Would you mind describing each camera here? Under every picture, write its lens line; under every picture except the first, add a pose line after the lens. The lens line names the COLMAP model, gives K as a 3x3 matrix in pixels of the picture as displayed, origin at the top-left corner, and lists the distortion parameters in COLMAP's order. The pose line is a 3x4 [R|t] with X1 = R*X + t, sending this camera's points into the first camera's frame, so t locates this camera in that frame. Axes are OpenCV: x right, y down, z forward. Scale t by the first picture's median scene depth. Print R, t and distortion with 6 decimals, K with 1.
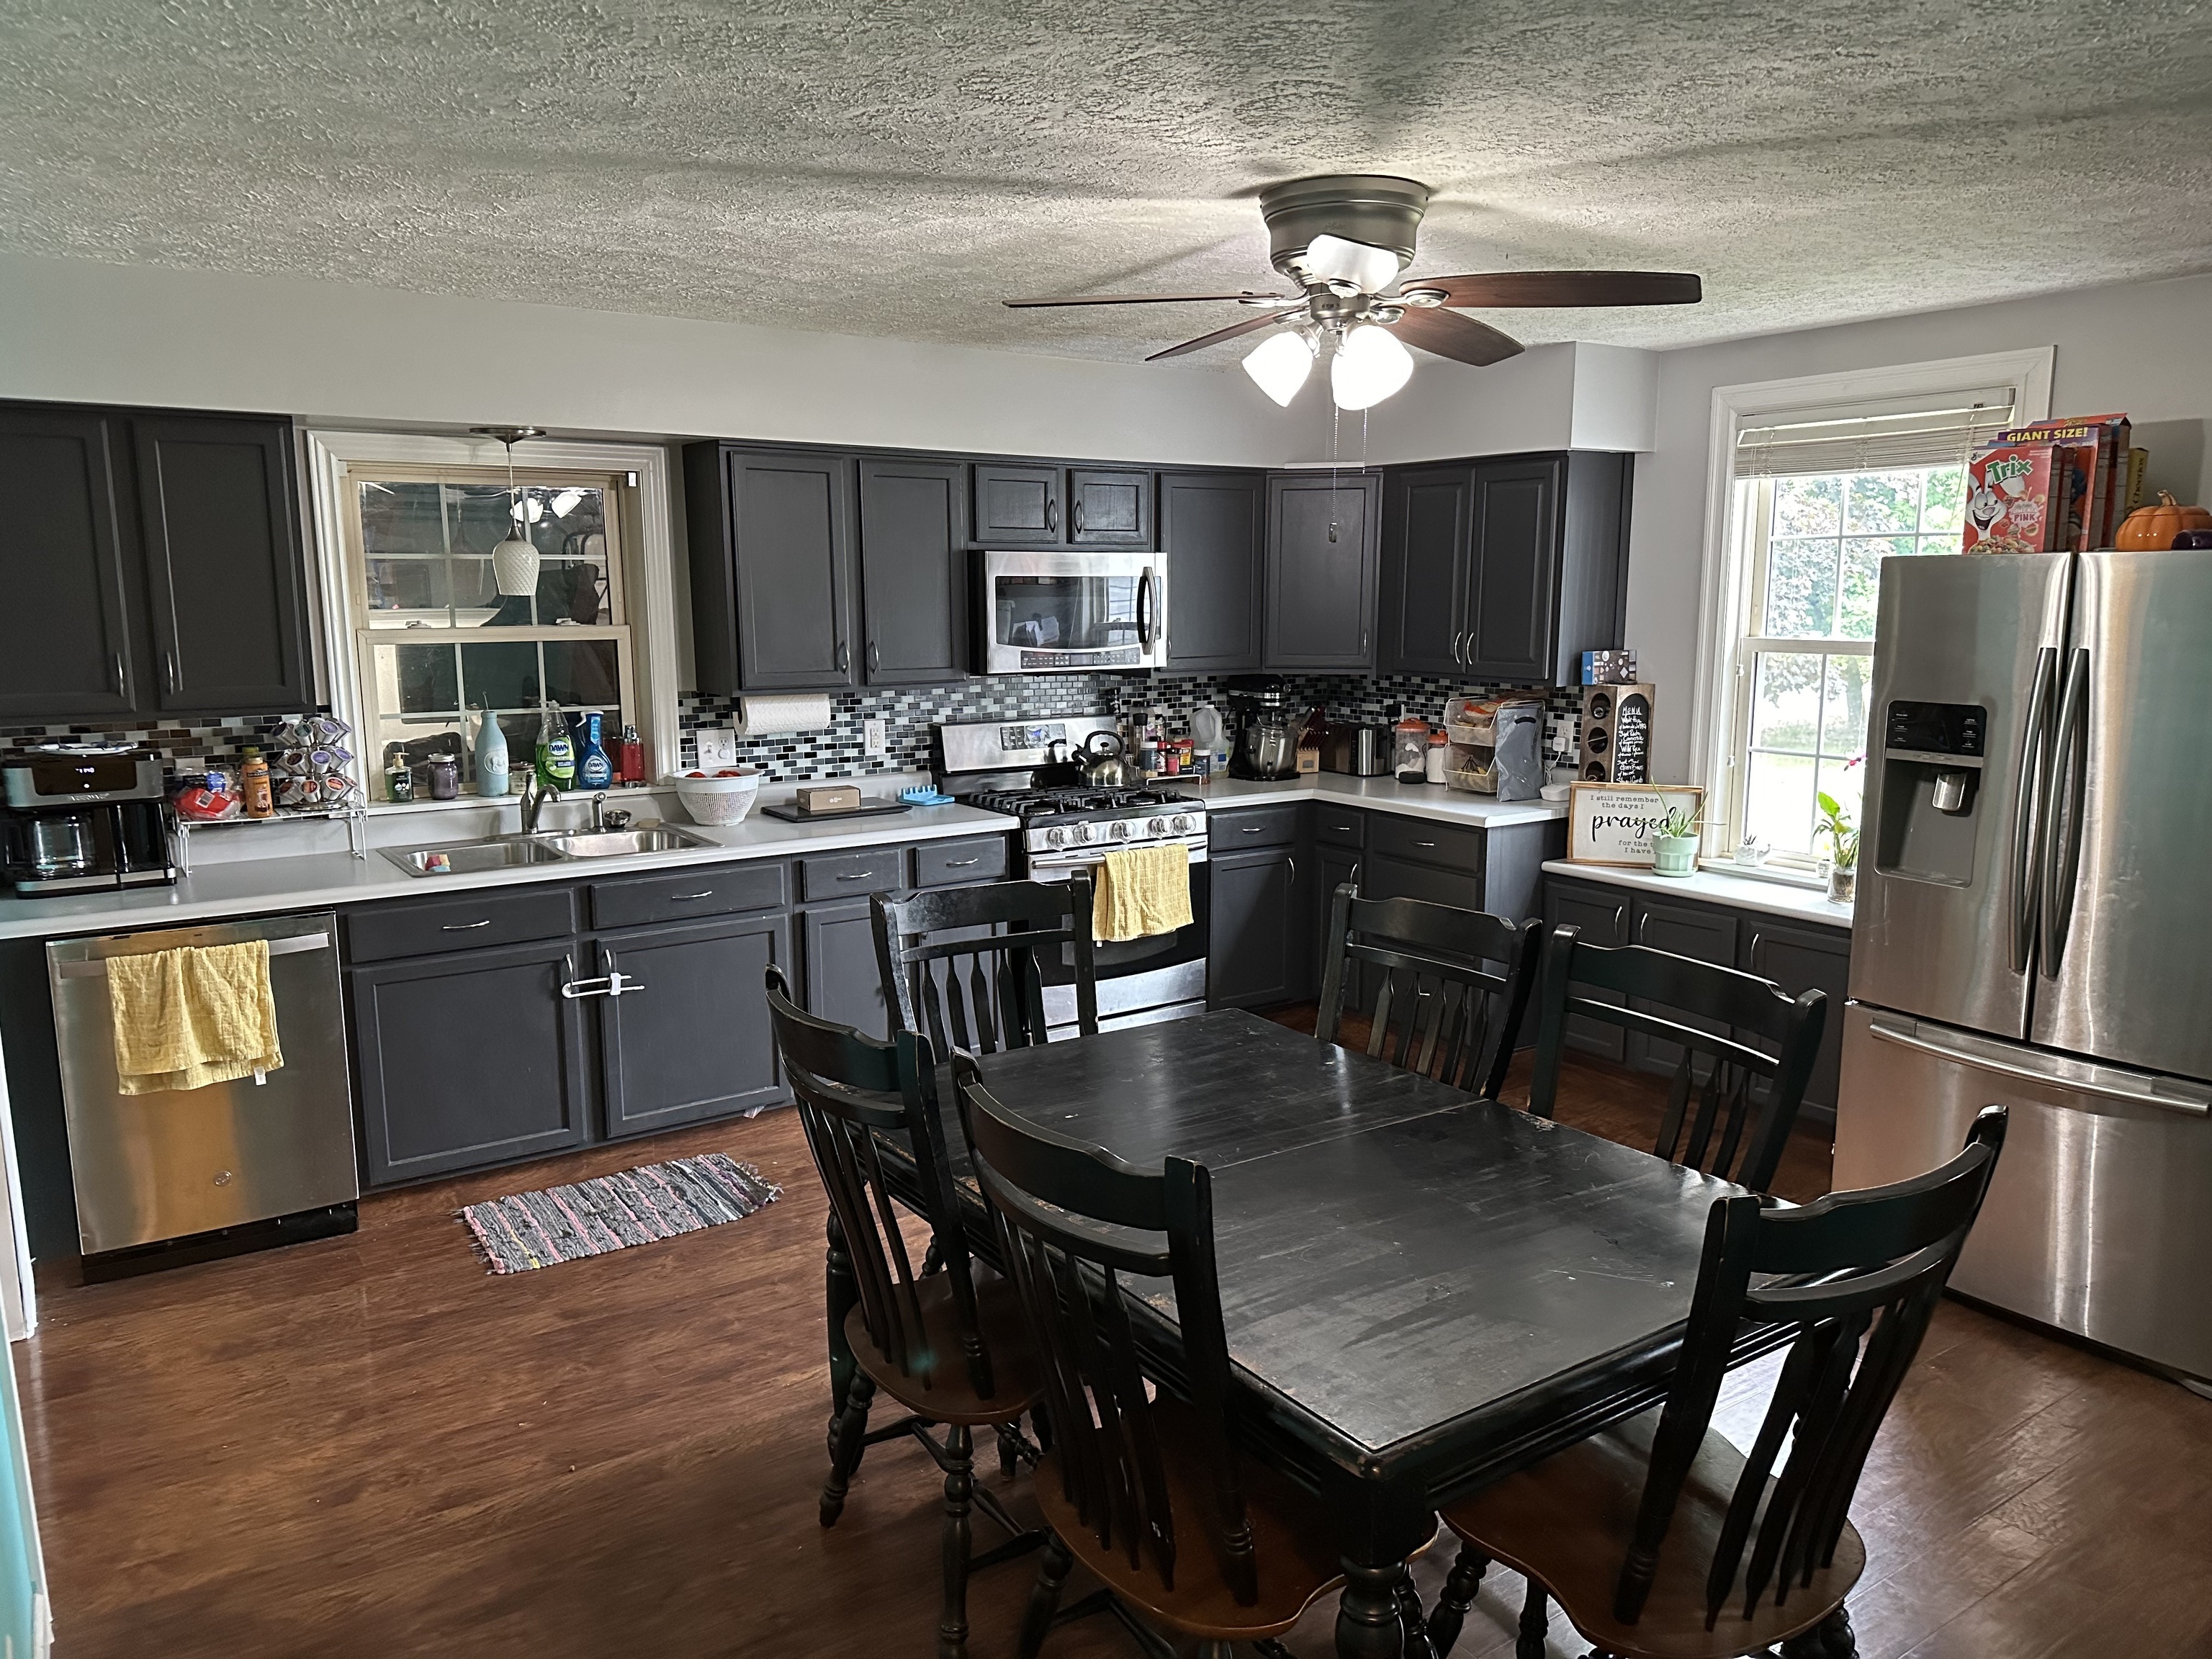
lens RADIAL K [[1530.9, 0, 1105.6], [0, 1530.9, 846.6], [0, 0, 1]] dist [0.138546, -0.176343]
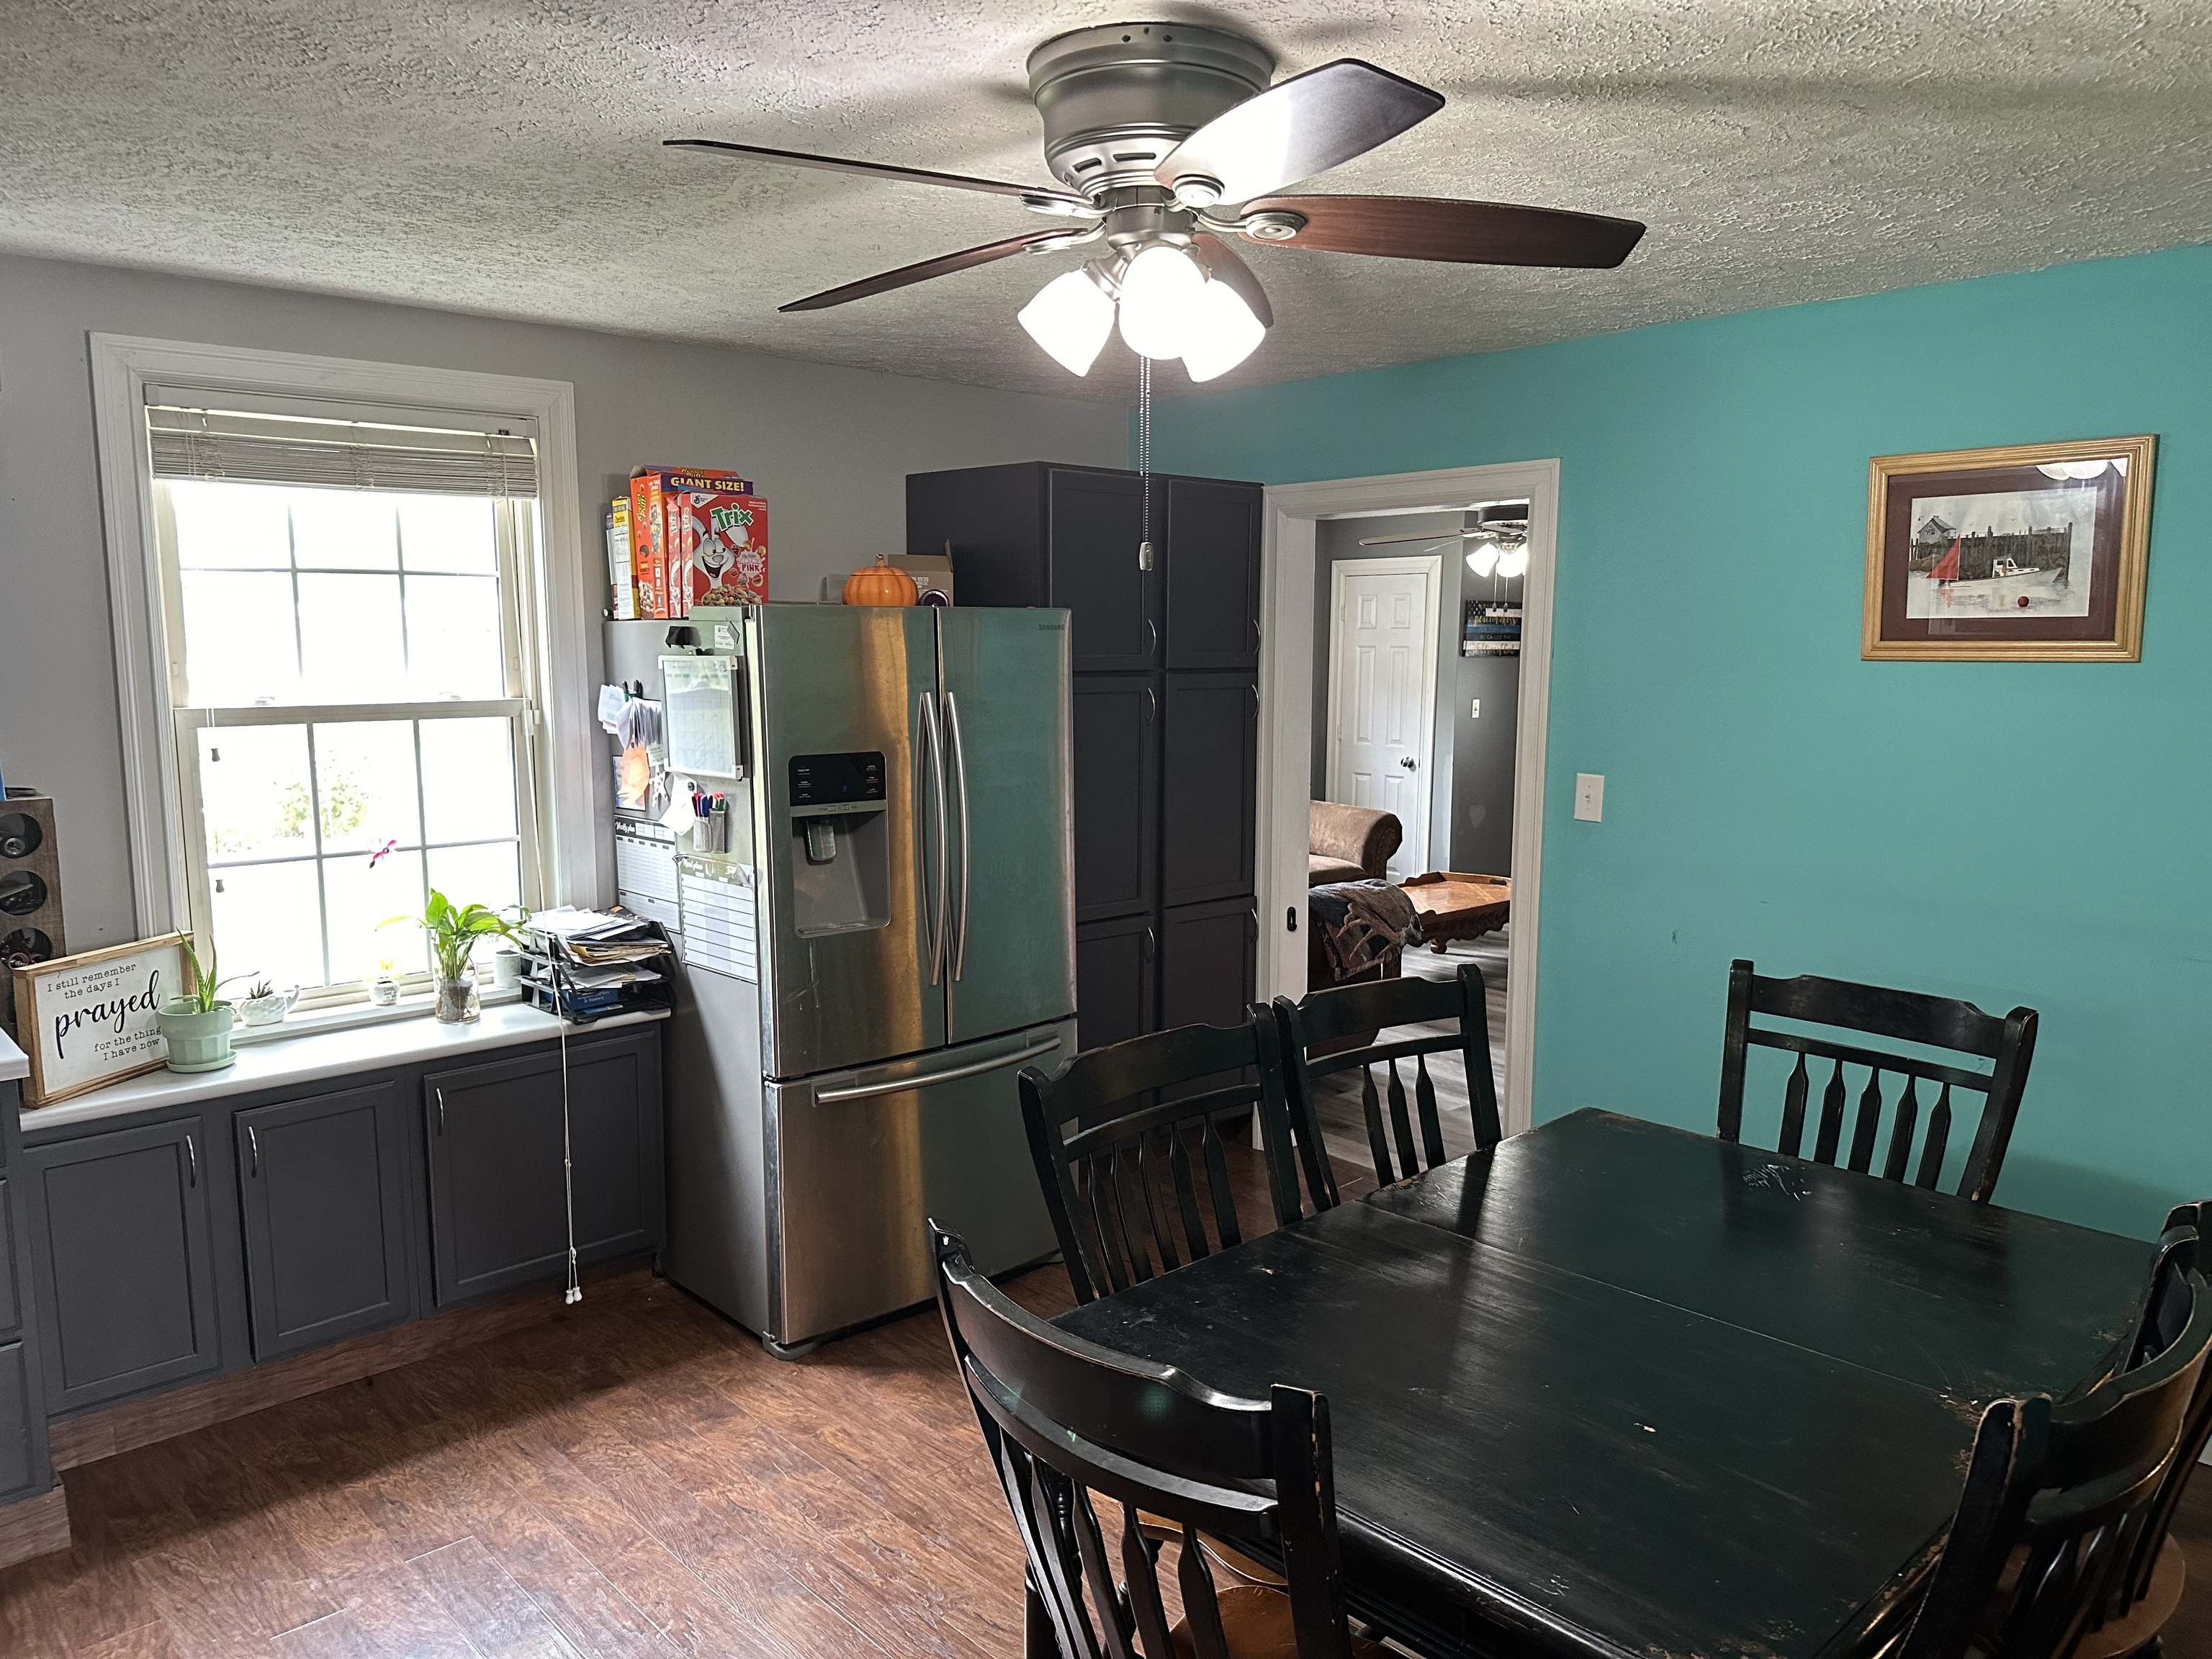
lens RADIAL K [[1561.0, 0, 1122.5], [0, 1561.0, 849.0], [0, 0, 1]] dist [0.095342, -0.126738]
pose [[-0.141602, -0.135928, 0.980547, -0.346196], [0.165232, 0.973387, 0.158796, -0.117130], [-0.976037, 0.184503, -0.115374, 0.694731]]
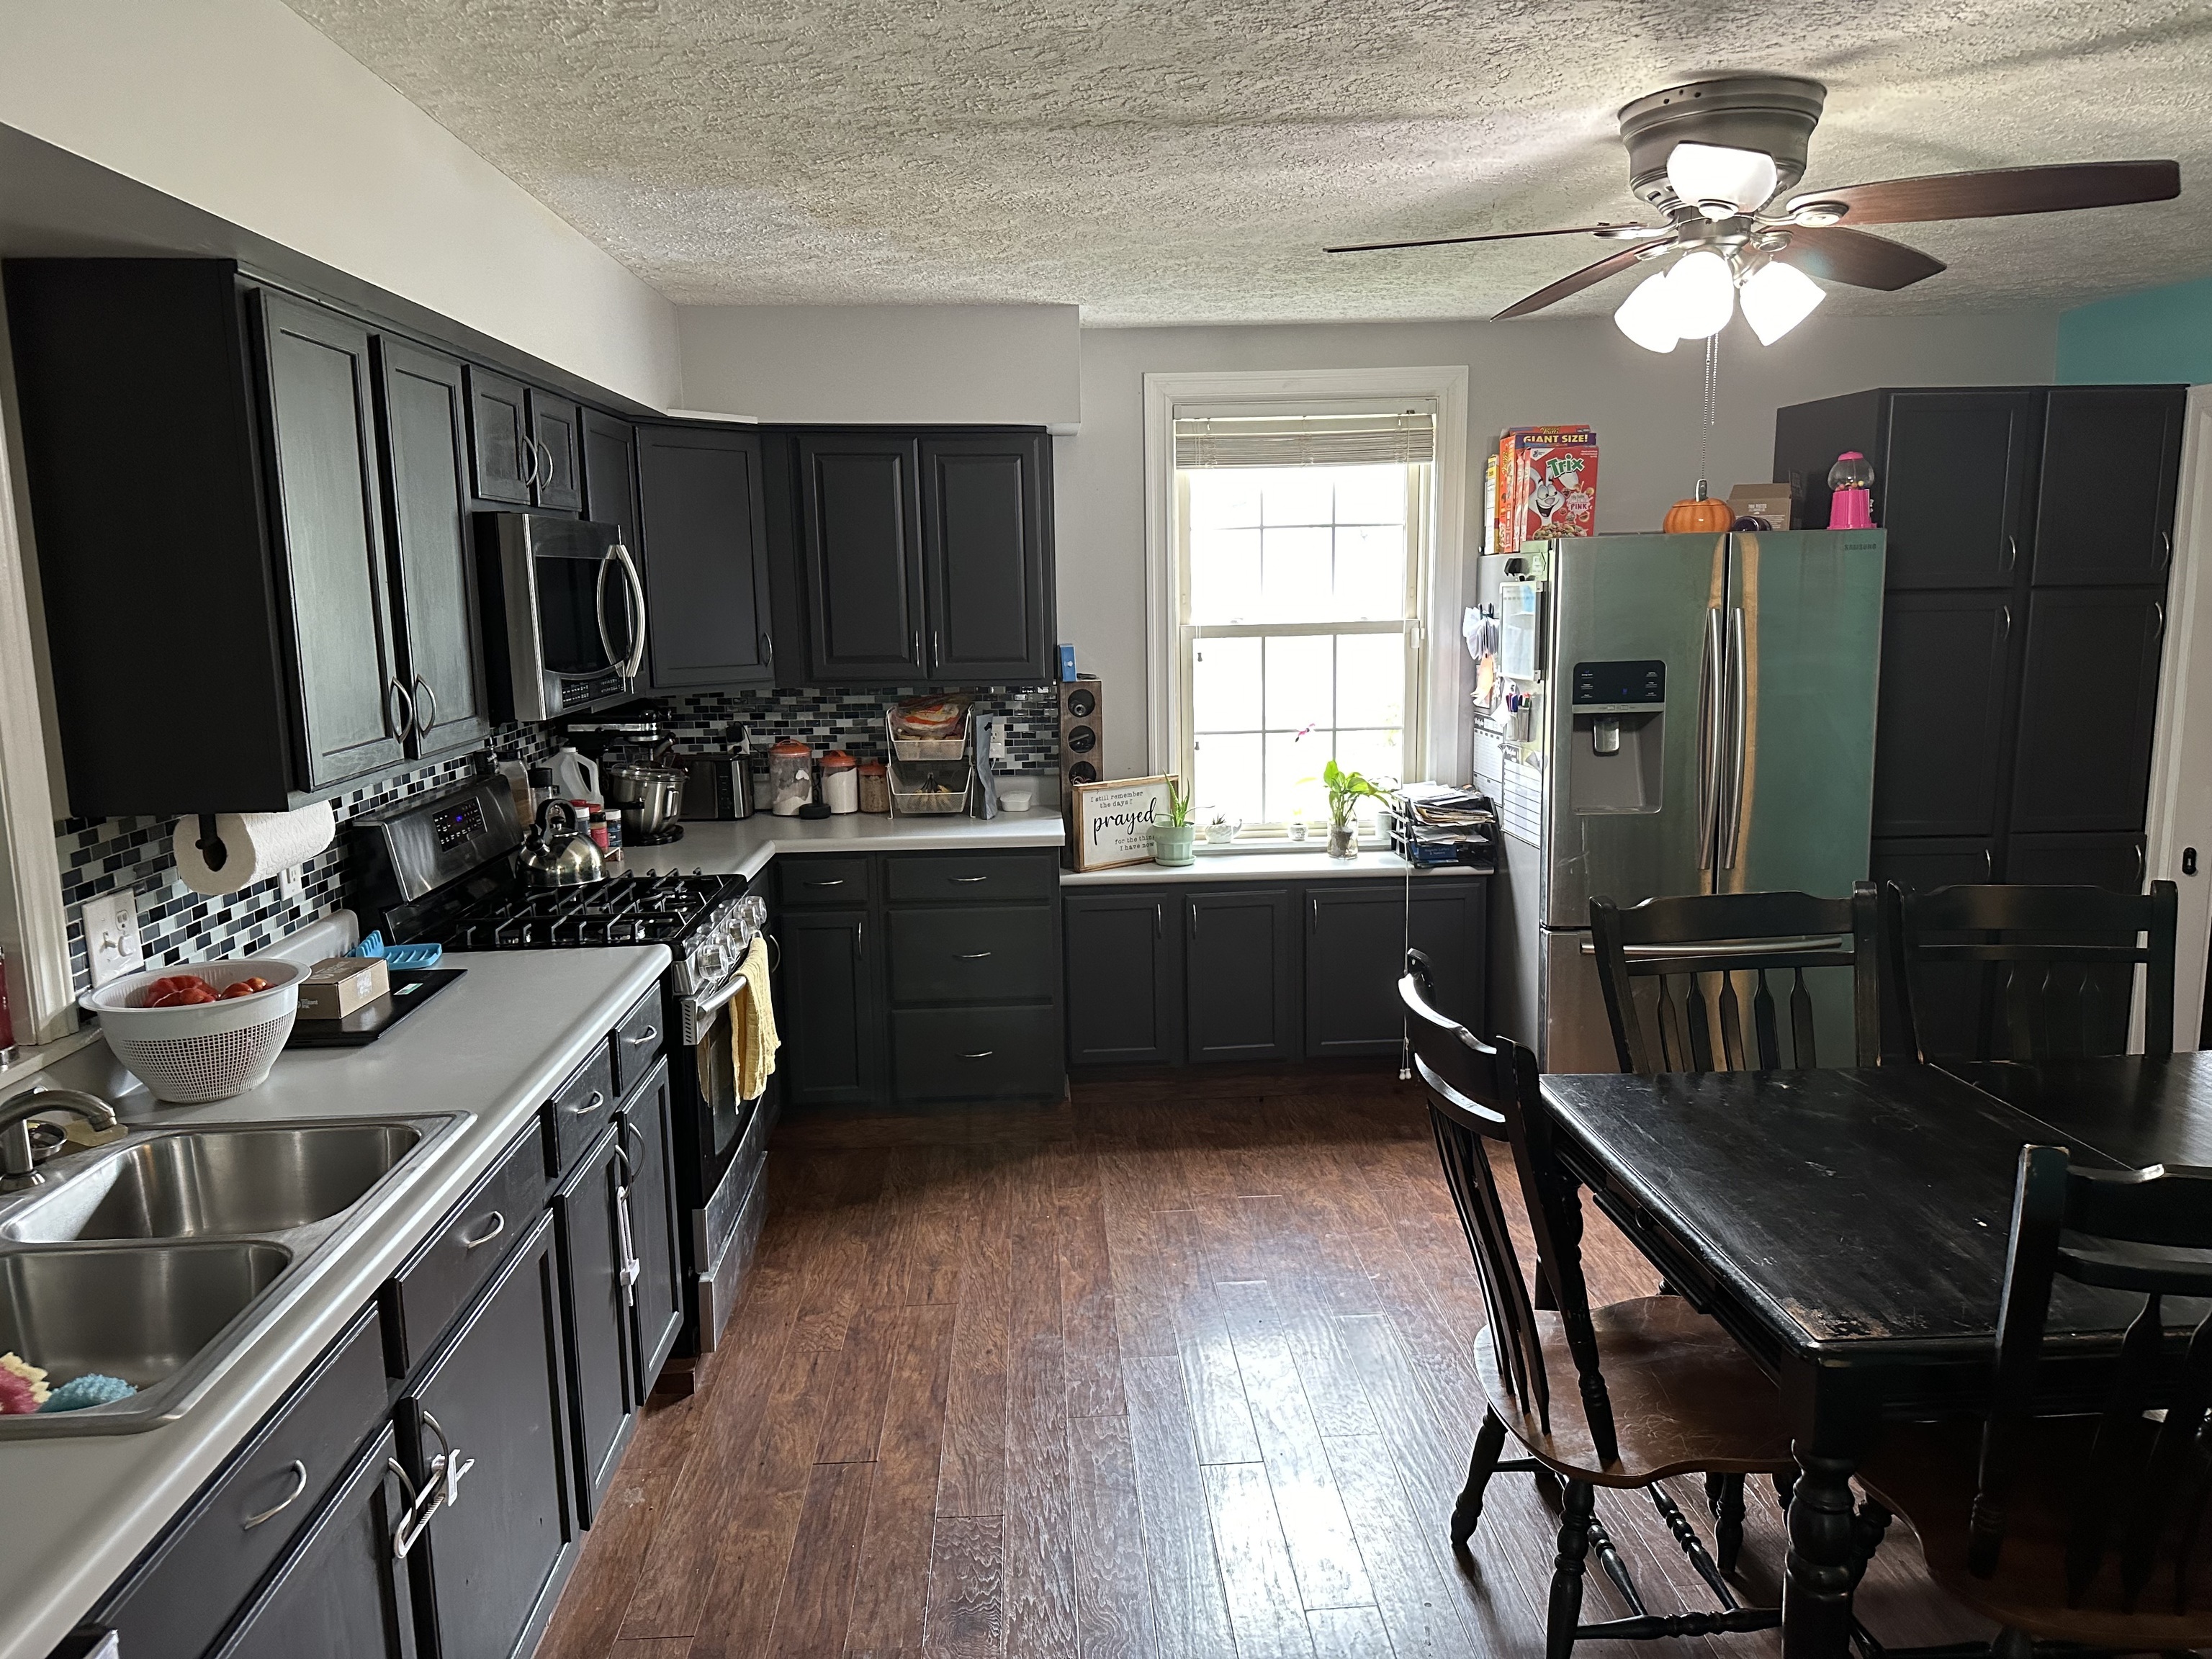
lens RADIAL K [[1530.9, 0, 1105.6], [0, 1530.9, 846.6], [0, 0, 1]] dist [0.138546, -0.176343]
pose [[0.525317, -0.154891, 0.836691, -0.489442], [0.160622, 0.983666, 0.081253, -0.081681], [-0.835609, 0.091708, 0.541615, 0.515581]]
